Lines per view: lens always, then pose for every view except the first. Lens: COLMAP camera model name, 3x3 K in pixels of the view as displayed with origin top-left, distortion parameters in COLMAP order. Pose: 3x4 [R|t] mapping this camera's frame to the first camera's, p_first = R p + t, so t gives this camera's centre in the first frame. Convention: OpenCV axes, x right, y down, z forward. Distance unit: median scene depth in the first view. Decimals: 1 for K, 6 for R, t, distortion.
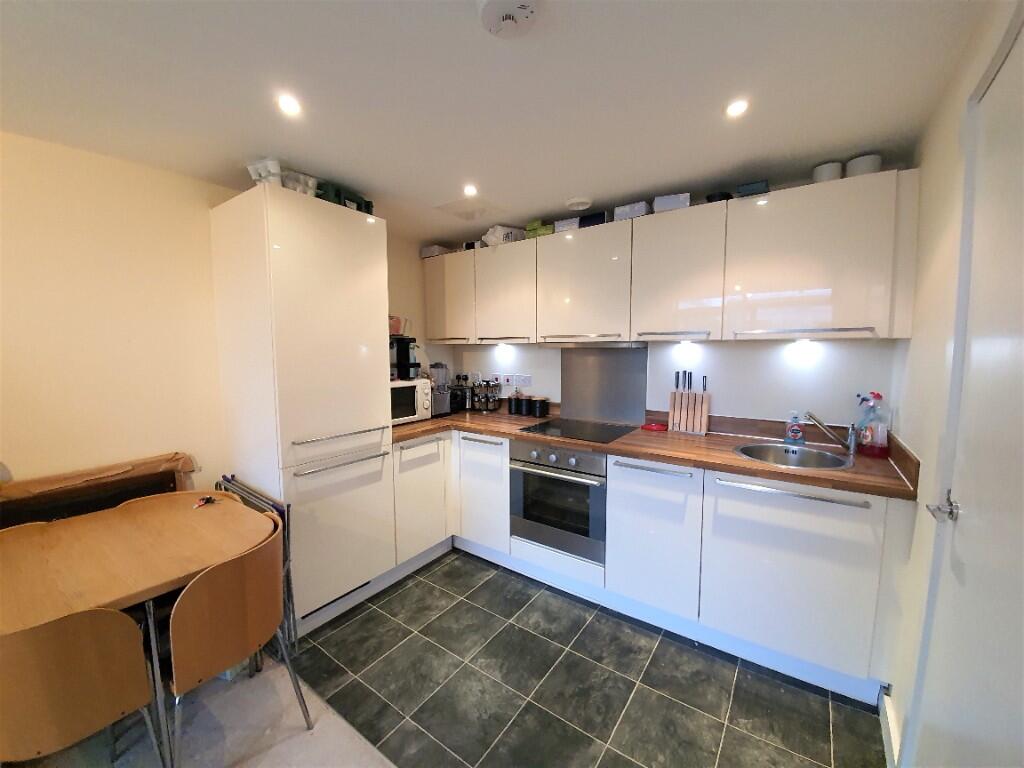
lens RADIAL K [[407.0, 0, 520.7], [0, 407.0, 386.7], [0, 0, 1]] dist [0.025999, -0.020577]
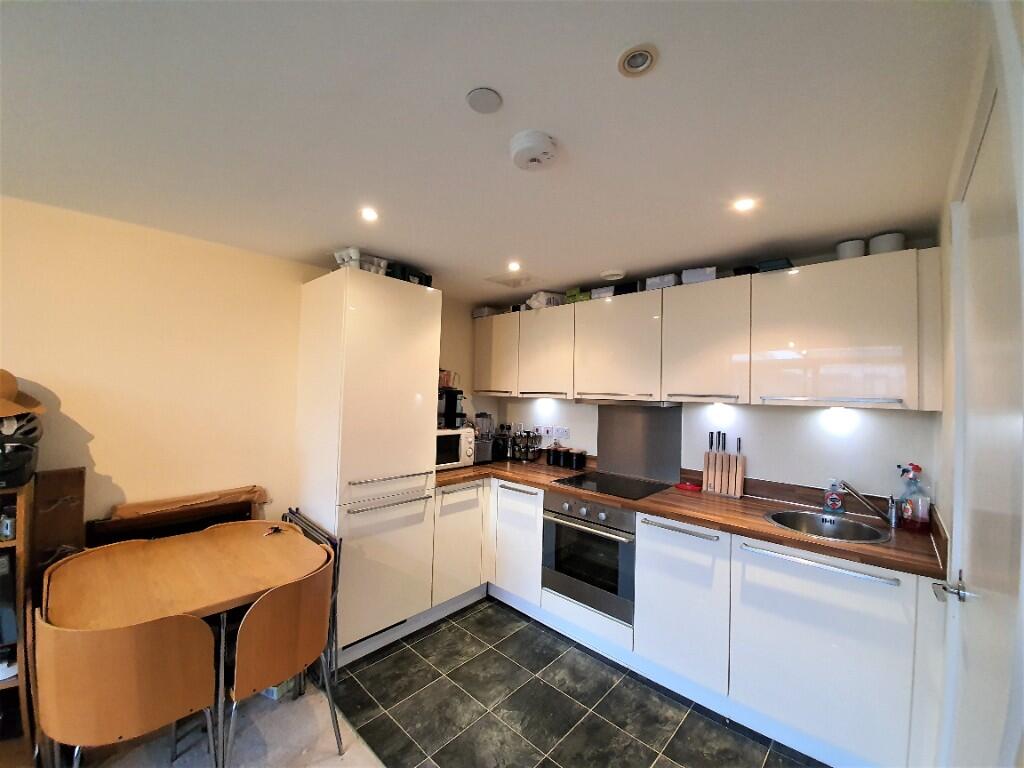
lens RADIAL K [[407.0, 0, 520.7], [0, 407.0, 386.7], [0, 0, 1]] dist [0.025999, -0.020577]
pose [[0.991605, 0.026987, -0.126459, 0.048428], [-0.041147, 0.992998, -0.110732, -0.020194], [0.122585, 0.115006, 0.985772, -0.085924]]
